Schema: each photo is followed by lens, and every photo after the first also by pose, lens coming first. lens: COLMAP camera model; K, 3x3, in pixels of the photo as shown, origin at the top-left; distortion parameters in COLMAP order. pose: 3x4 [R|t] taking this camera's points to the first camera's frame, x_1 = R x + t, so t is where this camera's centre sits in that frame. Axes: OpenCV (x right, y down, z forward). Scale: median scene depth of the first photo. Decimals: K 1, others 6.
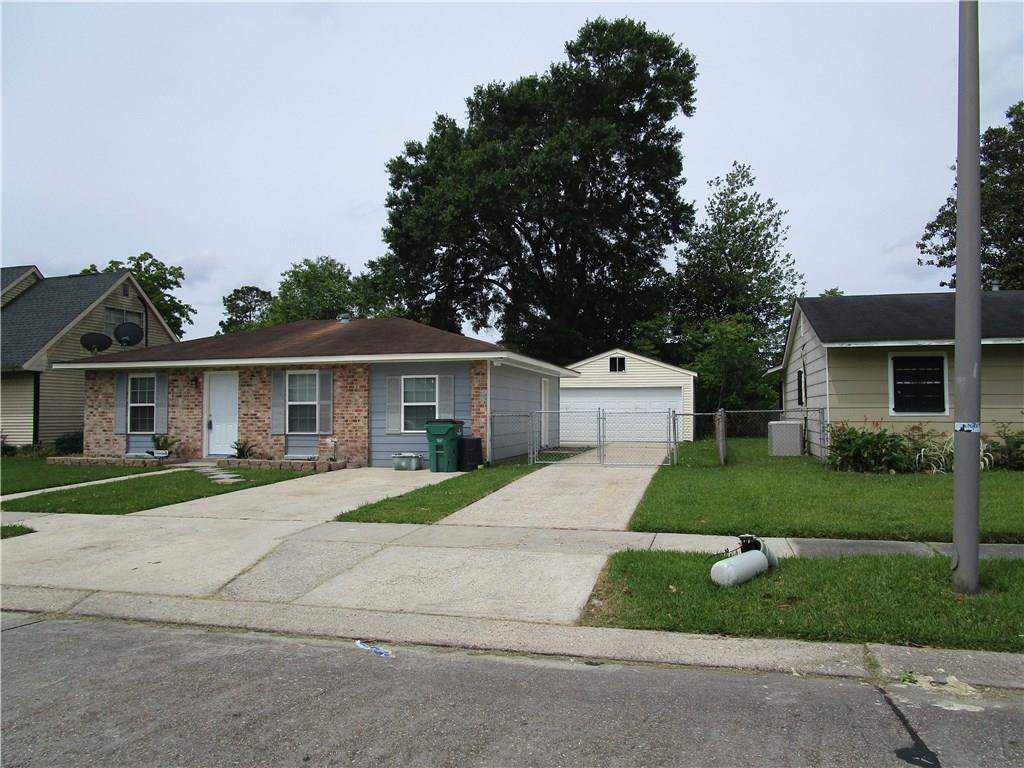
lens RADIAL K [[741.6, 0, 513.4], [0, 741.6, 387.7], [0, 0, 1]] dist [-0.025482, 0.007183]
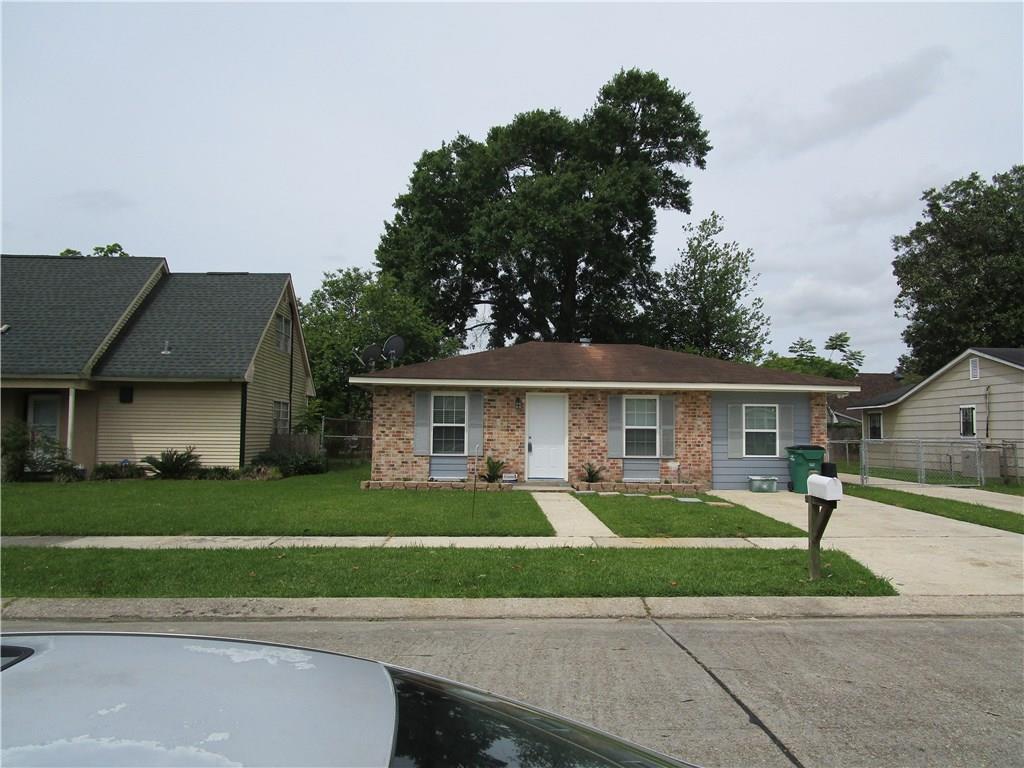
lens RADIAL K [[741.6, 0, 542.4], [0, 741.6, 381.1], [0, 0, 1]] dist [-0.025482, 0.007183]
pose [[0.955792, 0.038938, 0.291453, -0.685439], [-0.027967, 0.998738, -0.041718, 0.003405], [-0.292709, 0.031722, 0.955675, 0.057700]]
